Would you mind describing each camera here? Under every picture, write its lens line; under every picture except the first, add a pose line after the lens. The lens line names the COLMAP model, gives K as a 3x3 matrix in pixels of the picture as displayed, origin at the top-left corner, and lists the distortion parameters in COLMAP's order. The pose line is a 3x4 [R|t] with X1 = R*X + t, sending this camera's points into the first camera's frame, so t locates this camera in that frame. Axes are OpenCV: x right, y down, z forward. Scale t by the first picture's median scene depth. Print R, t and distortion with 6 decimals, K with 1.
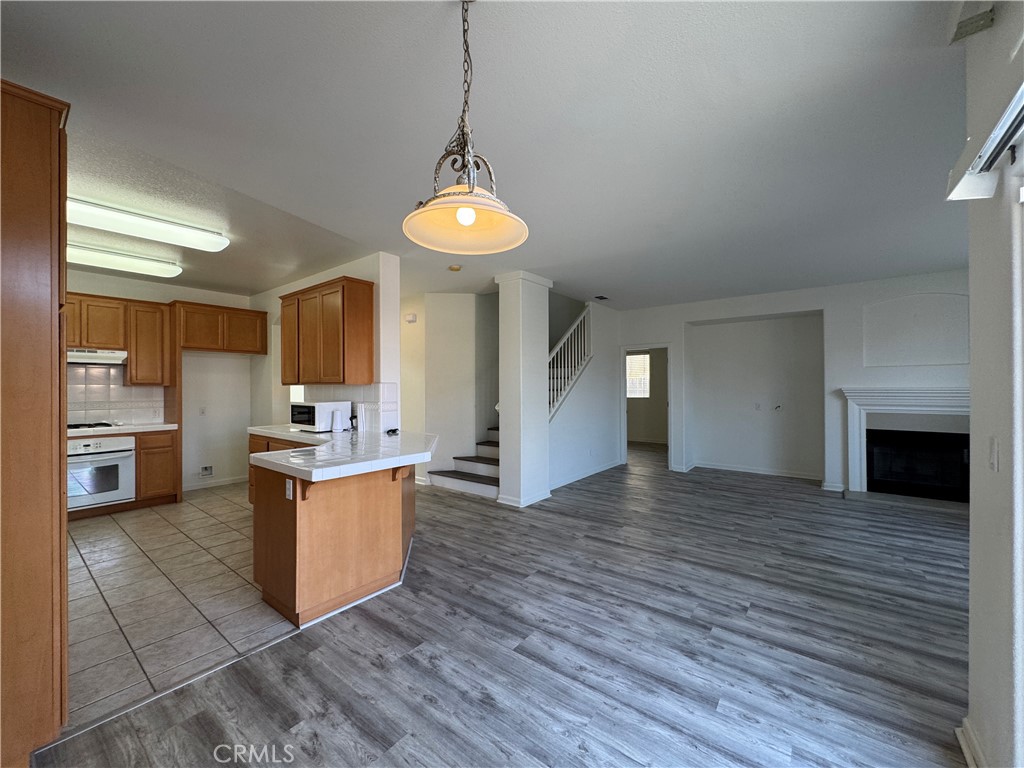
lens RADIAL K [[407.1, 0, 509.3], [0, 407.1, 384.7], [0, 0, 1]] dist [0.000787, -0.000900]
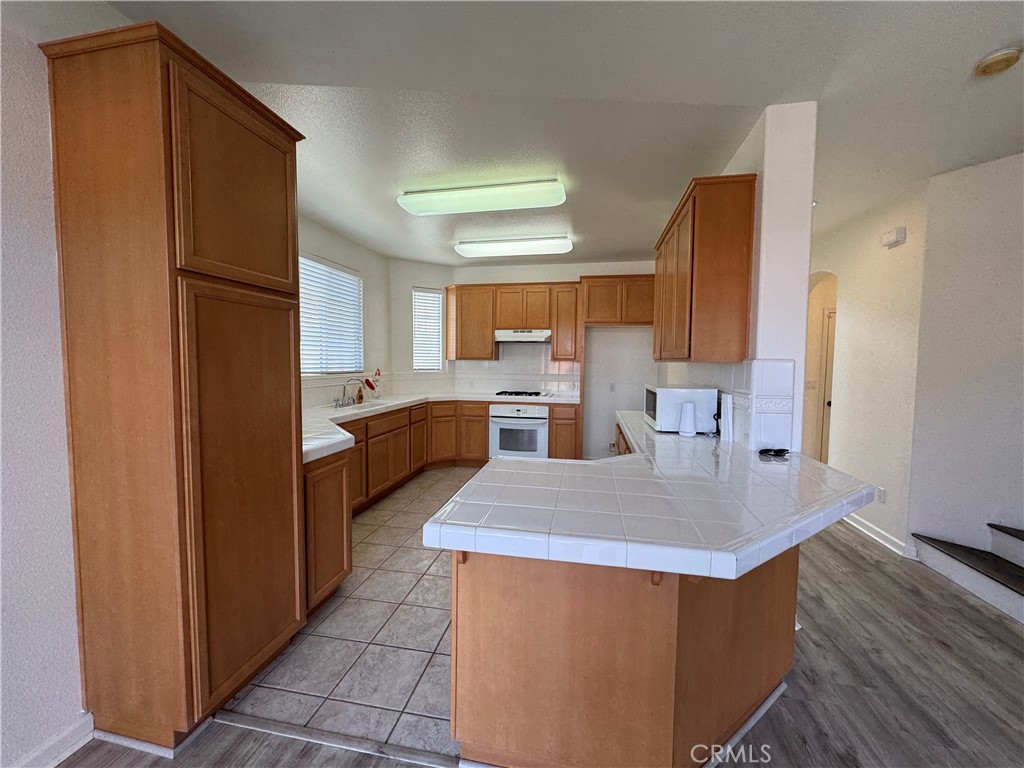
lens RADIAL K [[407.1, 0, 514.3], [0, 407.1, 383.5], [0, 0, 1]] dist [0.000787, -0.000900]
pose [[0.463655, 0.057564, -0.884144, 0.013686], [-0.008923, 0.998140, 0.060307, -0.001564], [0.885971, -0.020073, 0.463306, 0.444152]]
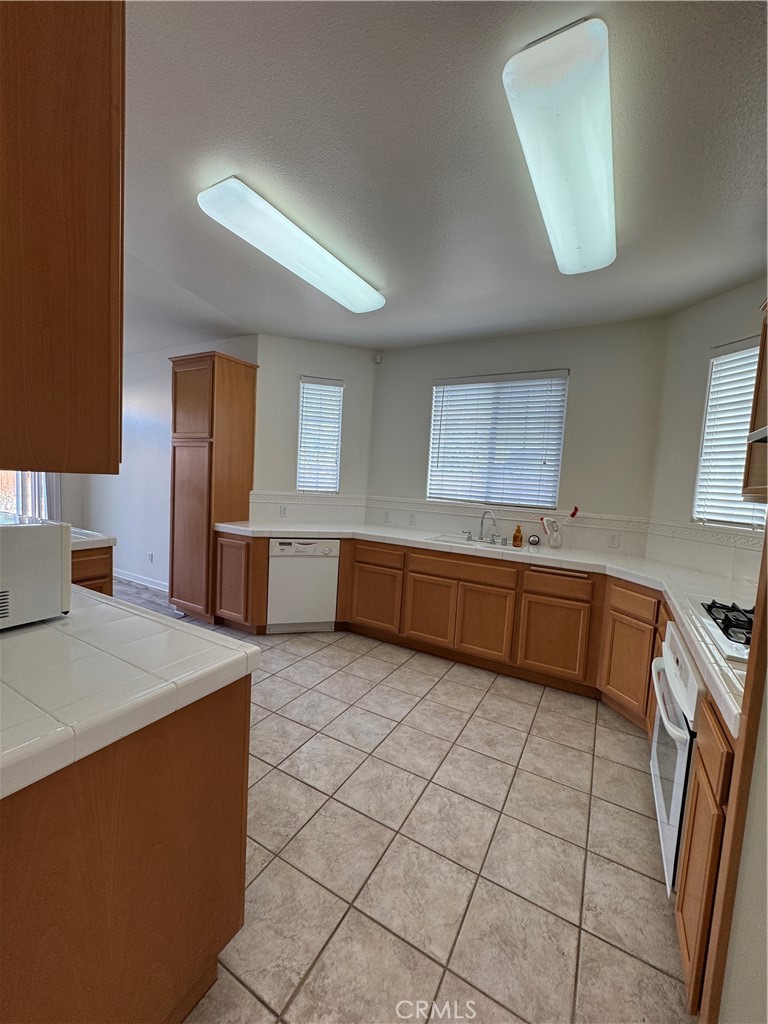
lens RADIAL K [[407.1, 0, 385.5], [0, 407.1, 509.8], [0, 0, 1]] dist [0.000787, -0.000900]
pose [[-0.986127, -0.040673, -0.160933, -0.724868], [-0.052565, 0.996137, 0.070338, 0.000265], [0.157450, 0.077822, -0.984456, 1.340562]]
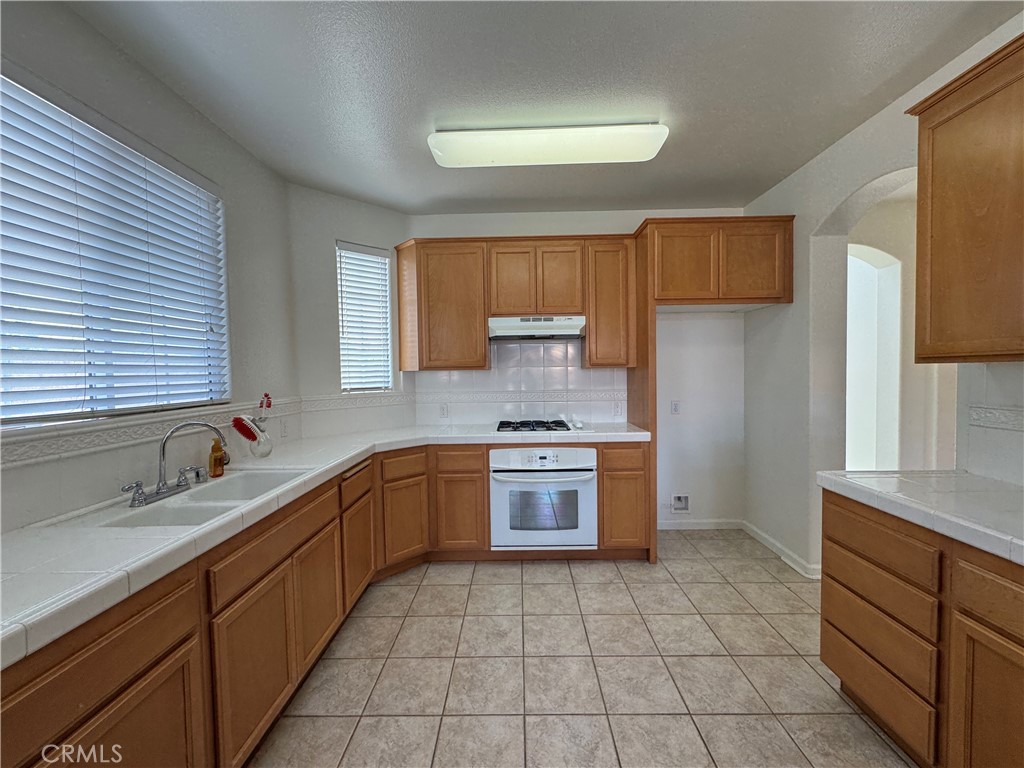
lens RADIAL K [[407.1, 0, 512.6], [0, 407.1, 386.5], [0, 0, 1]] dist [0.000787, -0.000900]
pose [[0.608624, 0.025143, -0.793061, -0.550437], [0.016939, 0.998858, 0.044667, 0.001265], [0.793278, -0.040619, 0.607503, 0.569172]]
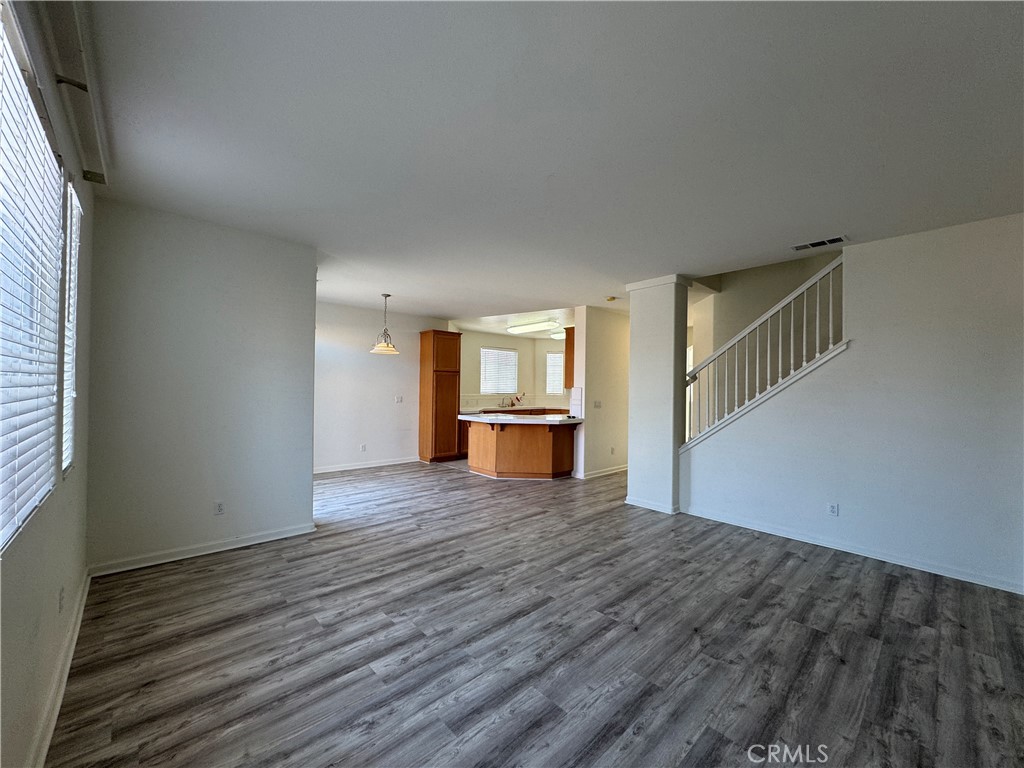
lens RADIAL K [[407.1, 0, 514.0], [0, 407.1, 384.3], [0, 0, 1]] dist [0.000787, -0.000900]
pose [[-0.157605, -0.008432, -0.987466, 1.274404], [-0.010508, 0.999921, -0.006861, -0.002843], [0.987446, 0.009295, -0.157681, 0.974641]]
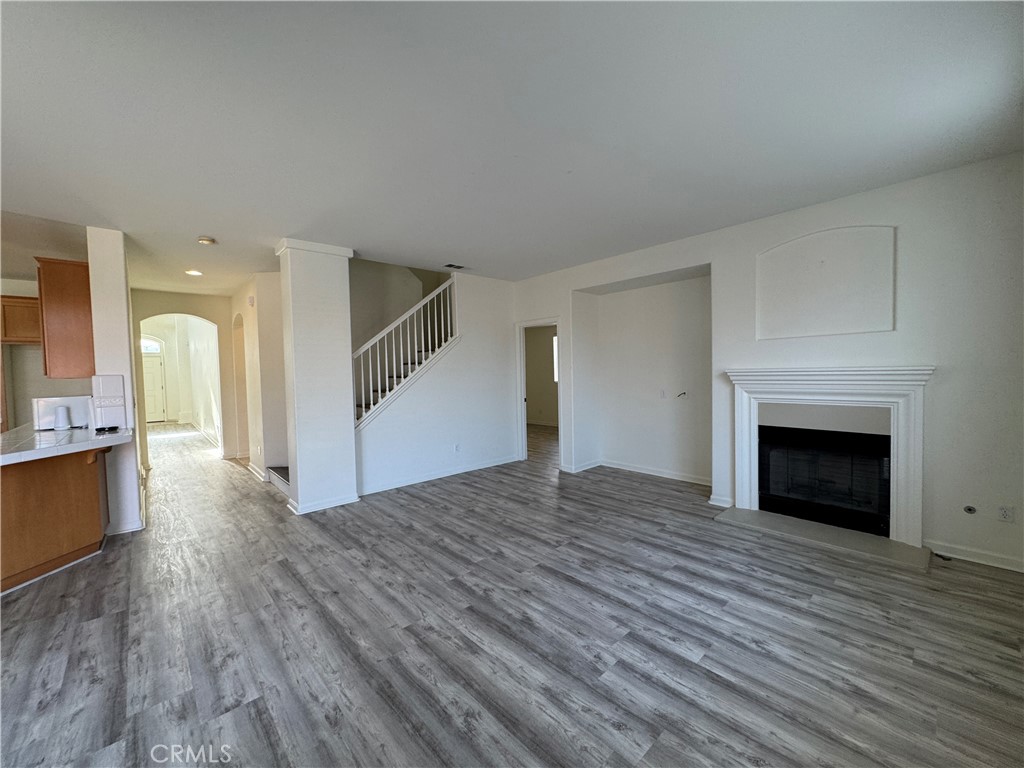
lens RADIAL K [[407.1, 0, 509.5], [0, 407.1, 383.7], [0, 0, 1]] dist [0.000787, -0.000900]
pose [[0.985485, -0.013004, -0.169266, 0.693993], [0.019938, 0.999027, 0.039331, -0.002850], [0.168589, -0.042135, 0.984785, 0.261237]]
